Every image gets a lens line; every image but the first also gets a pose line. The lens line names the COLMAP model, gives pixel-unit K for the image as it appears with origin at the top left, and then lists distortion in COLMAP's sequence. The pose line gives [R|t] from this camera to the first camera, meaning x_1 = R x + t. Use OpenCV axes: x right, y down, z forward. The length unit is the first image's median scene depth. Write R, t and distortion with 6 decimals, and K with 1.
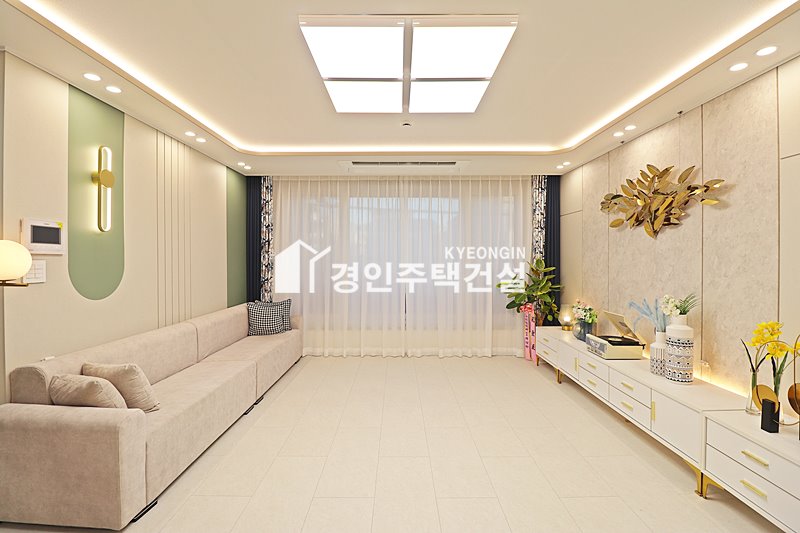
lens RADIAL K [[369.5, 0, 401.5], [0, 369.5, 259.8], [0, 0, 1]] dist [0.000354, -0.014639]
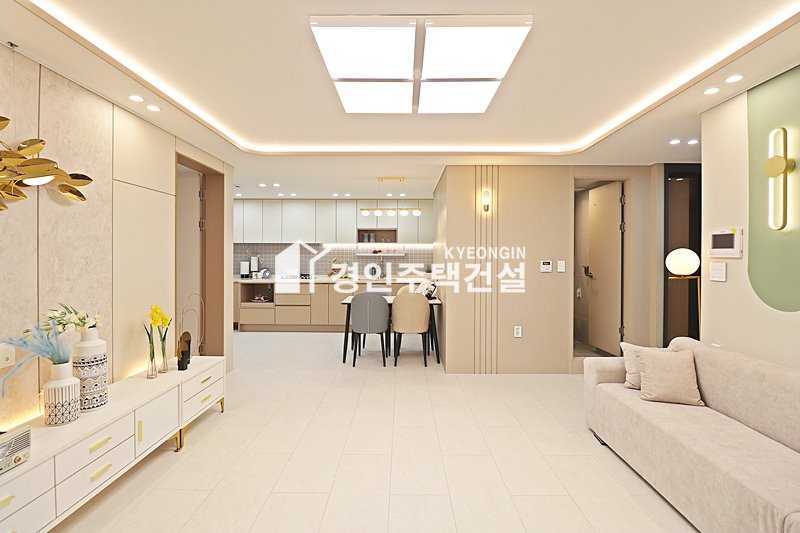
lens RADIAL K [[369.5, 0, 401.5], [0, 369.5, 259.8], [0, 0, 1]] dist [0.000354, -0.014639]
pose [[-0.999935, -0.002158, 0.011220, 0.029986], [-0.002022, 0.999925, 0.012072, -0.012580], [-0.011245, 0.012049, -0.999864, 1.371534]]
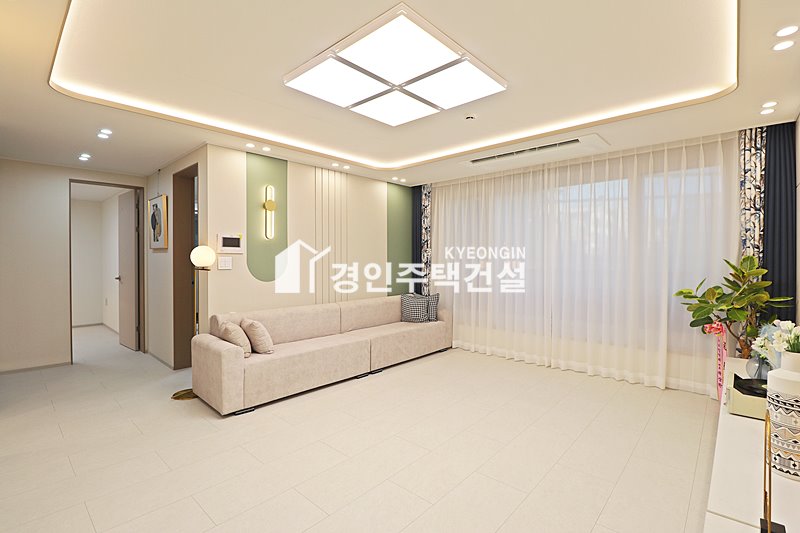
lens RADIAL K [[373.0, 0, 399.1], [0, 373.0, 260.7], [0, 0, 1]] dist [0.000230, -0.014928]
pose [[0.734797, 0.004507, -0.678272, 0.520138], [-0.003200, 0.999990, 0.003178, 0.007425], [0.678279, -0.000164, 0.734804, 0.144335]]
